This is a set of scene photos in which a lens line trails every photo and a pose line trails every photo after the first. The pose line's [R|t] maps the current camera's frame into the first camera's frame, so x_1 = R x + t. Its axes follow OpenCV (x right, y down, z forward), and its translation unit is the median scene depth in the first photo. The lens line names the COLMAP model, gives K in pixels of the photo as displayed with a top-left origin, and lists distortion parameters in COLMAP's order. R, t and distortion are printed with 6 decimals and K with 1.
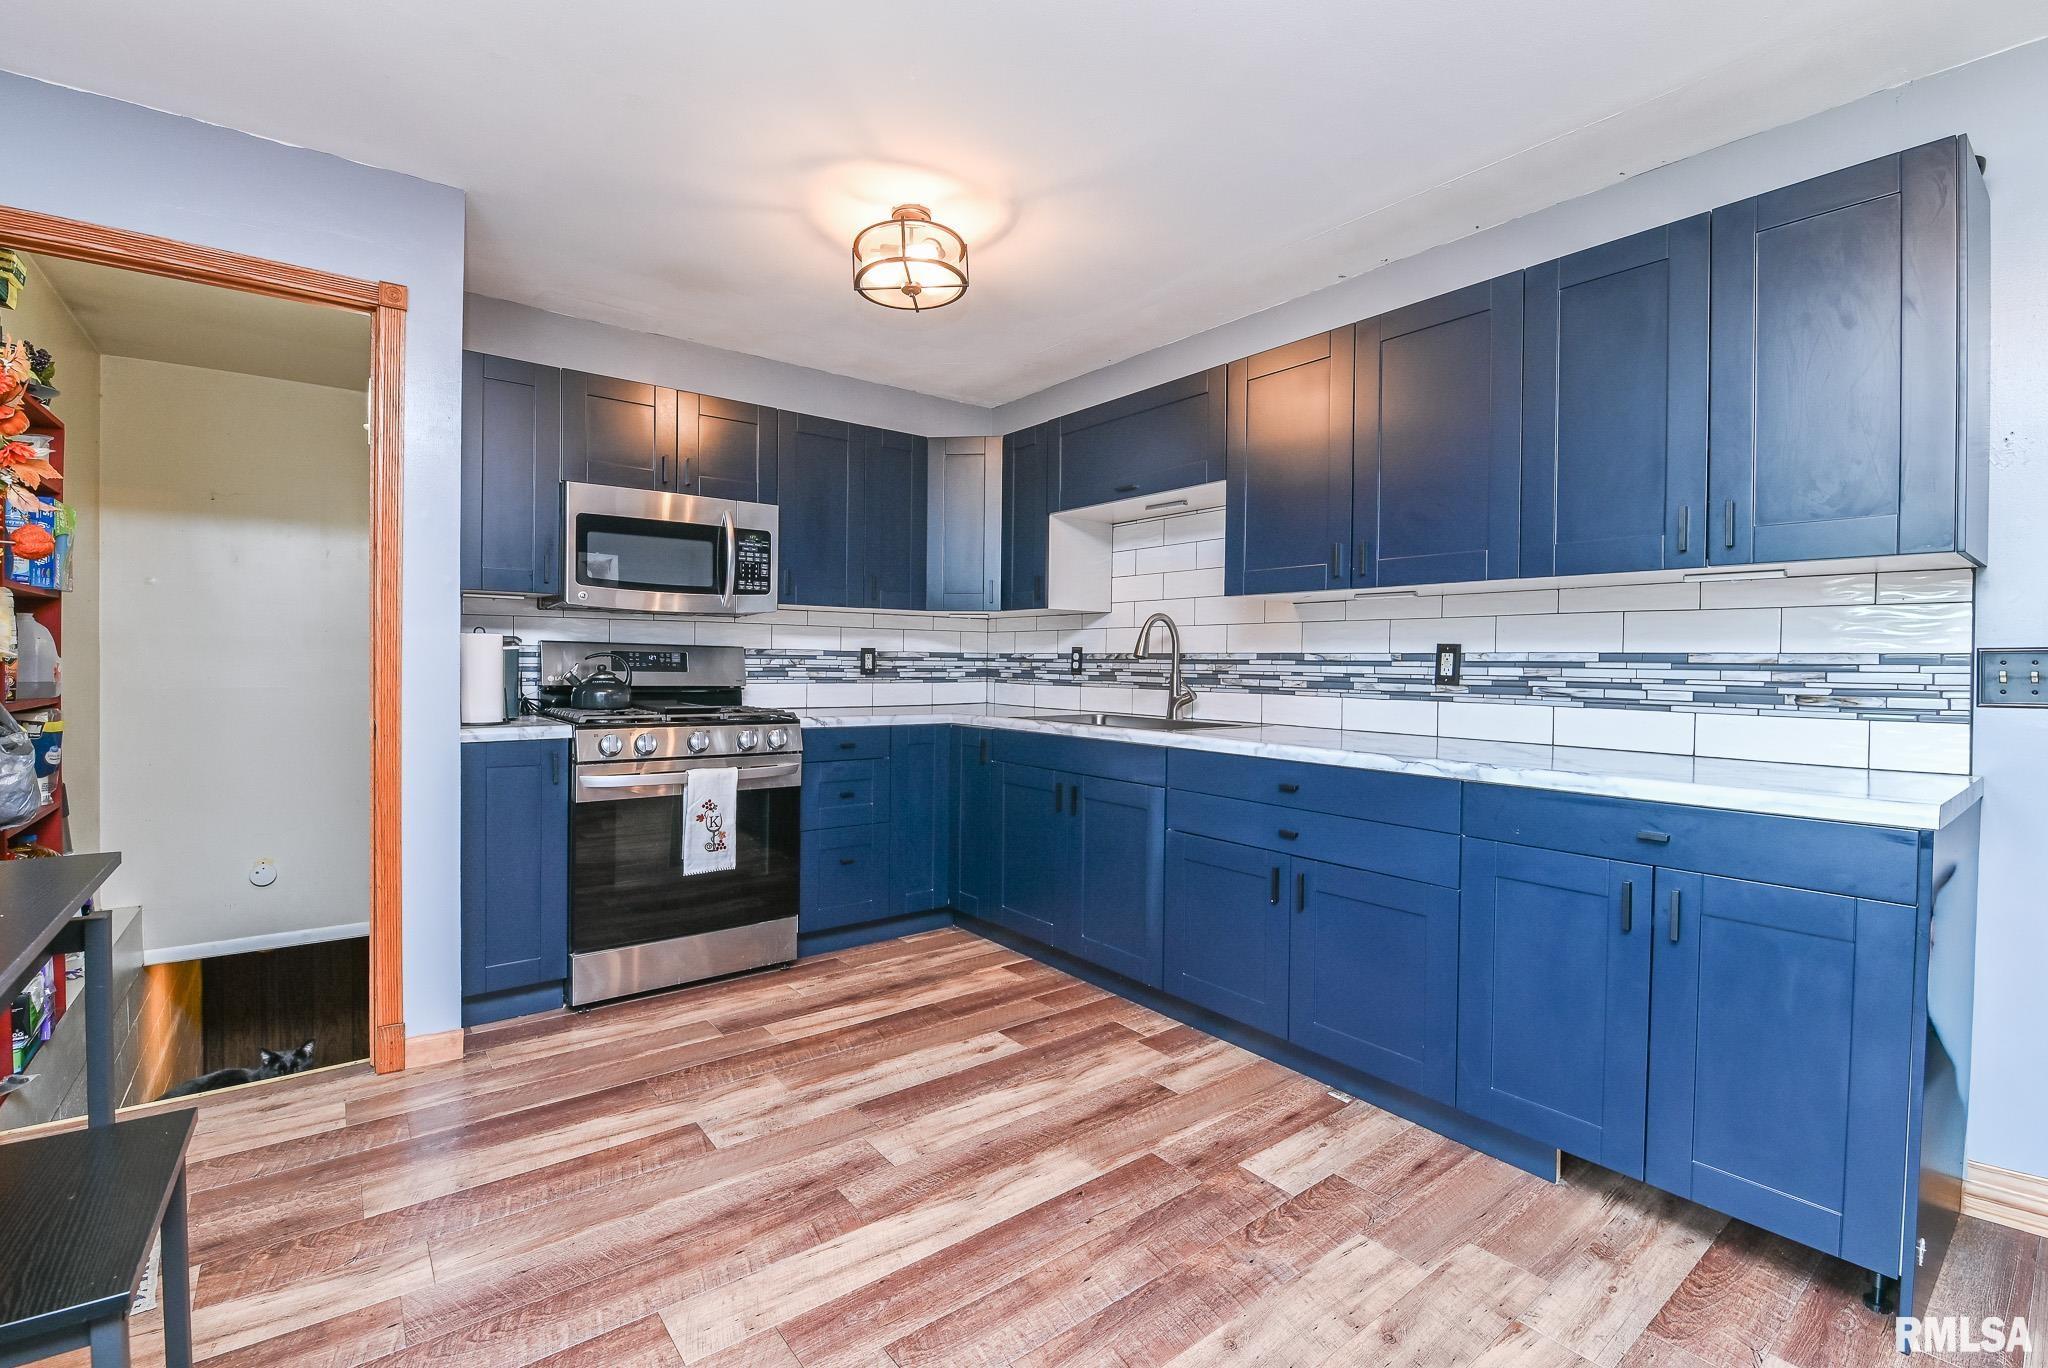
lens RADIAL K [[893.6, 0, 1020.5], [0, 893.6, 673.5], [0, 0, 1]] dist [-0.013405, -0.000386]
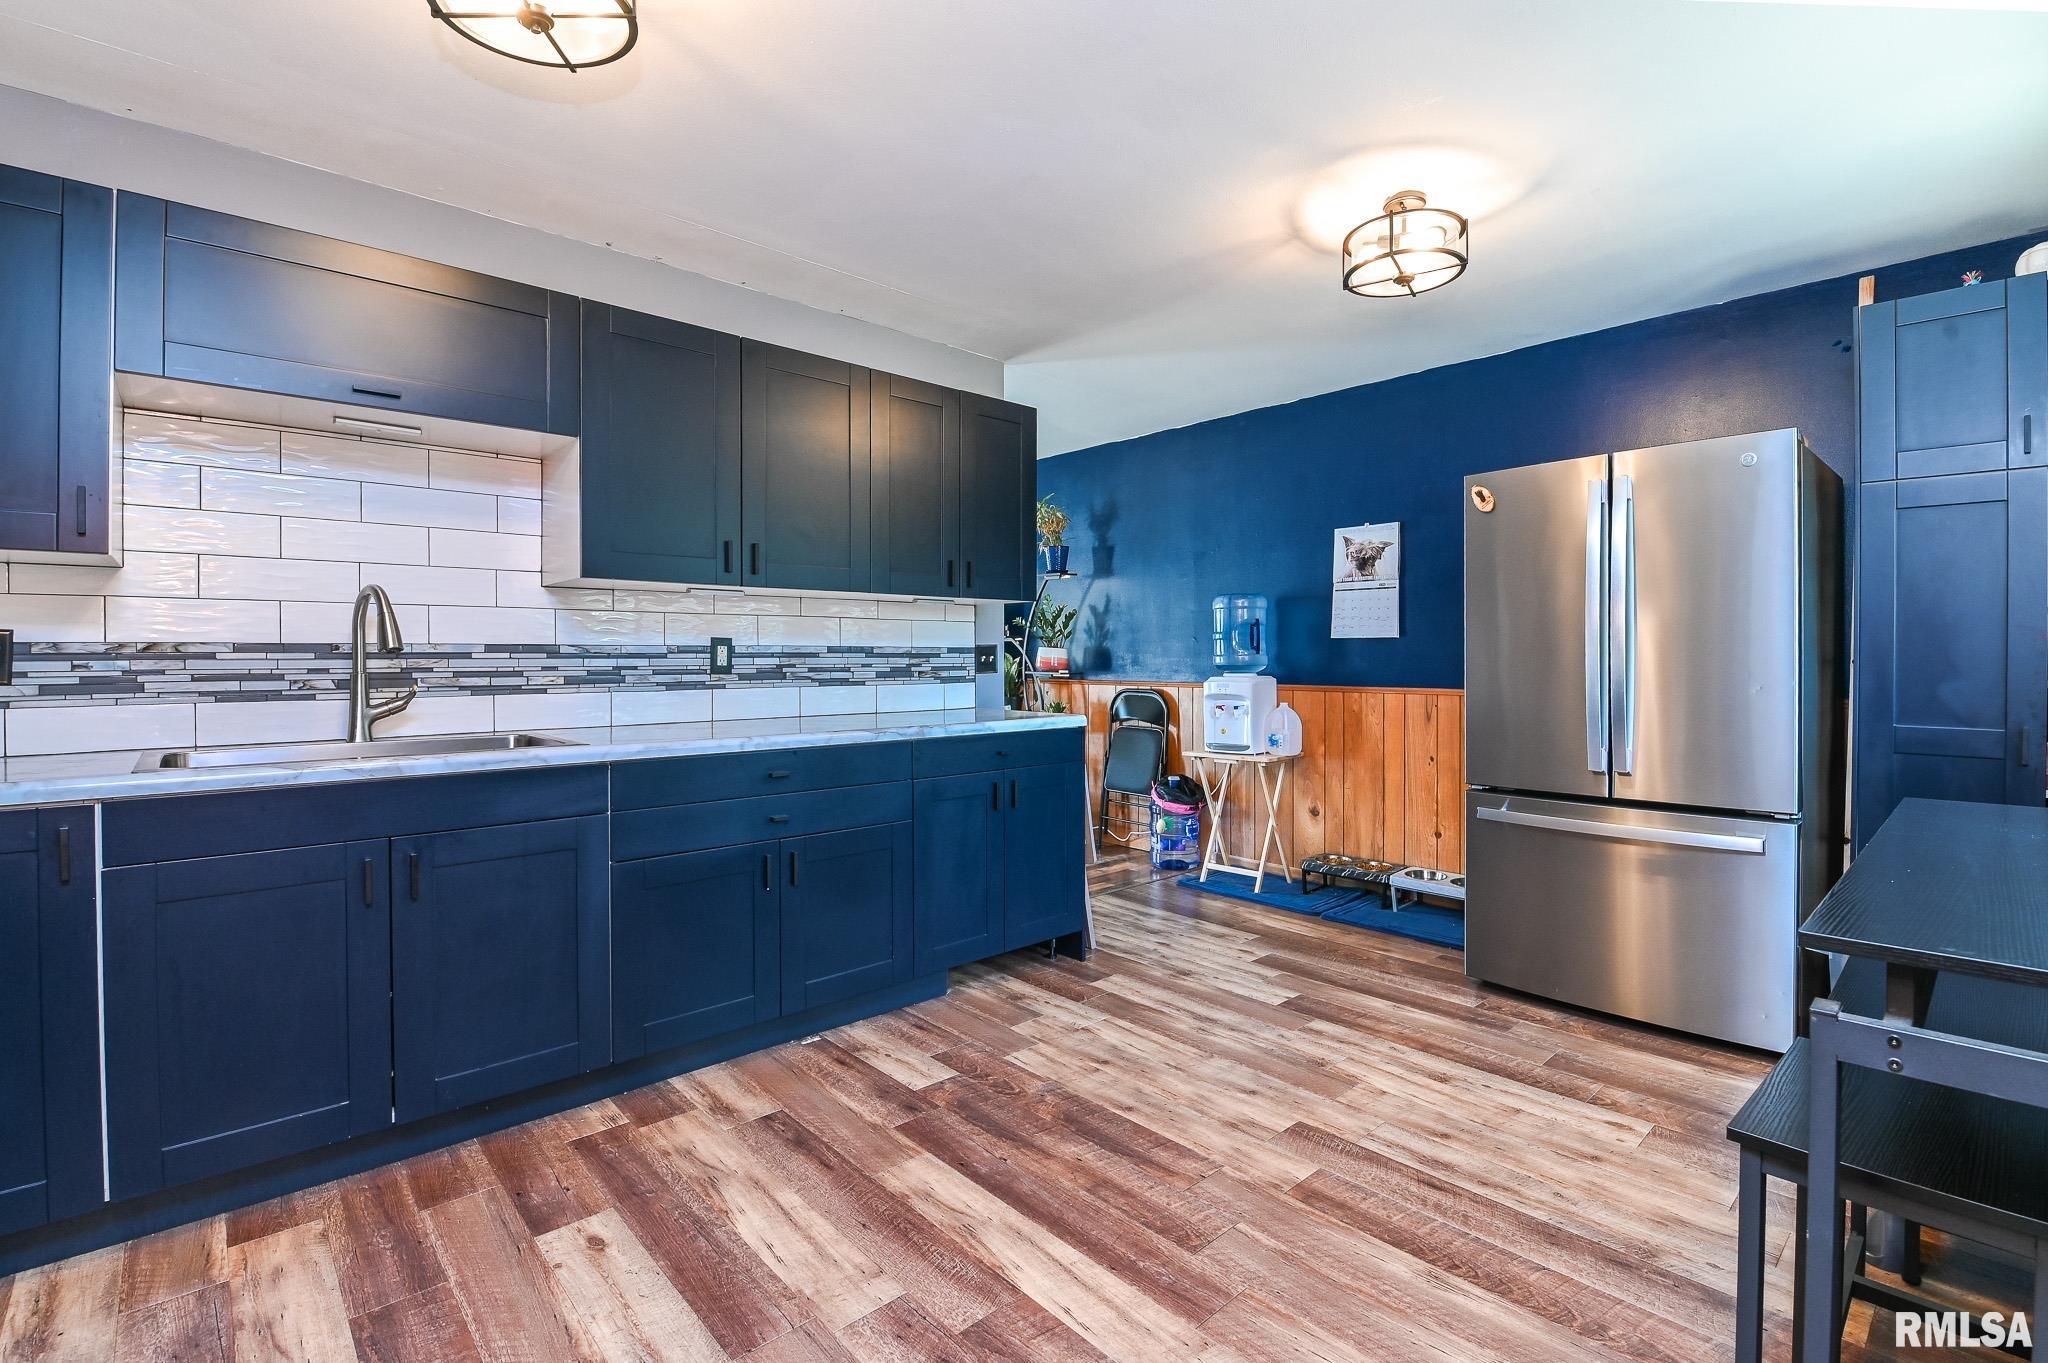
lens RADIAL K [[929.7, 0, 1030.3], [0, 929.7, 659.6], [0, 0, 1]] dist [-0.012281, -0.000486]
pose [[-0.080846, -0.015546, 0.996605, -0.716538], [0.014039, 0.999761, 0.016734, -0.019462], [-0.996628, 0.015344, -0.080609, 0.701413]]
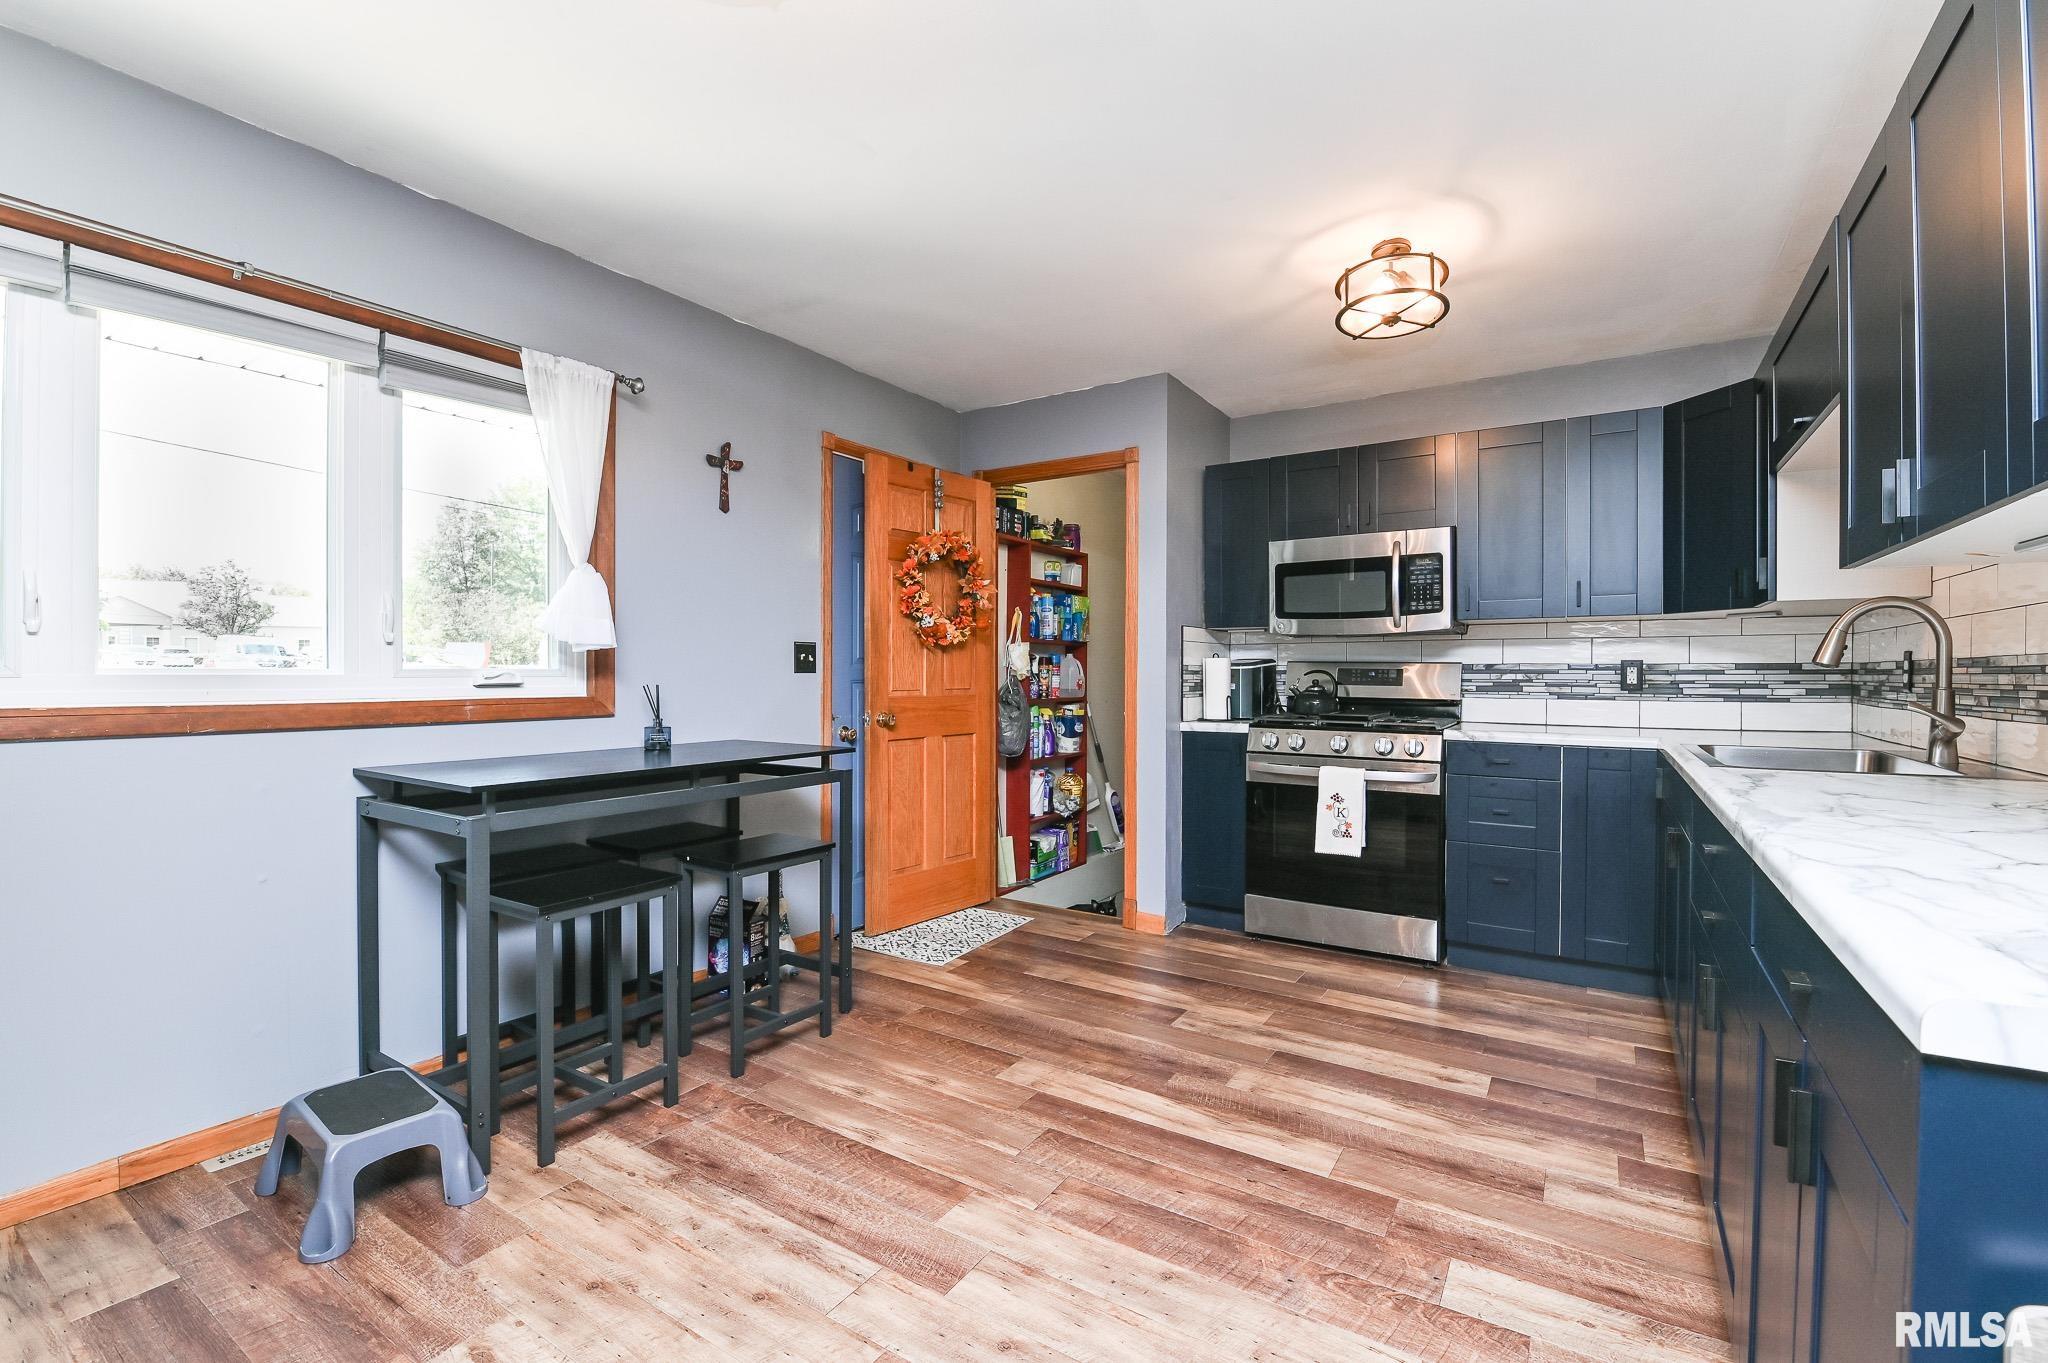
lens RADIAL K [[878.1, 0, 1030.4], [0, 878.1, 676.2], [0, 0, 1]] dist [0.000240, -0.010735]
pose [[0.337452, -0.008352, -0.941306, 0.673512], [-0.010901, 0.999859, -0.012780, 0.006680], [0.941280, 0.014574, 0.337313, 0.246564]]
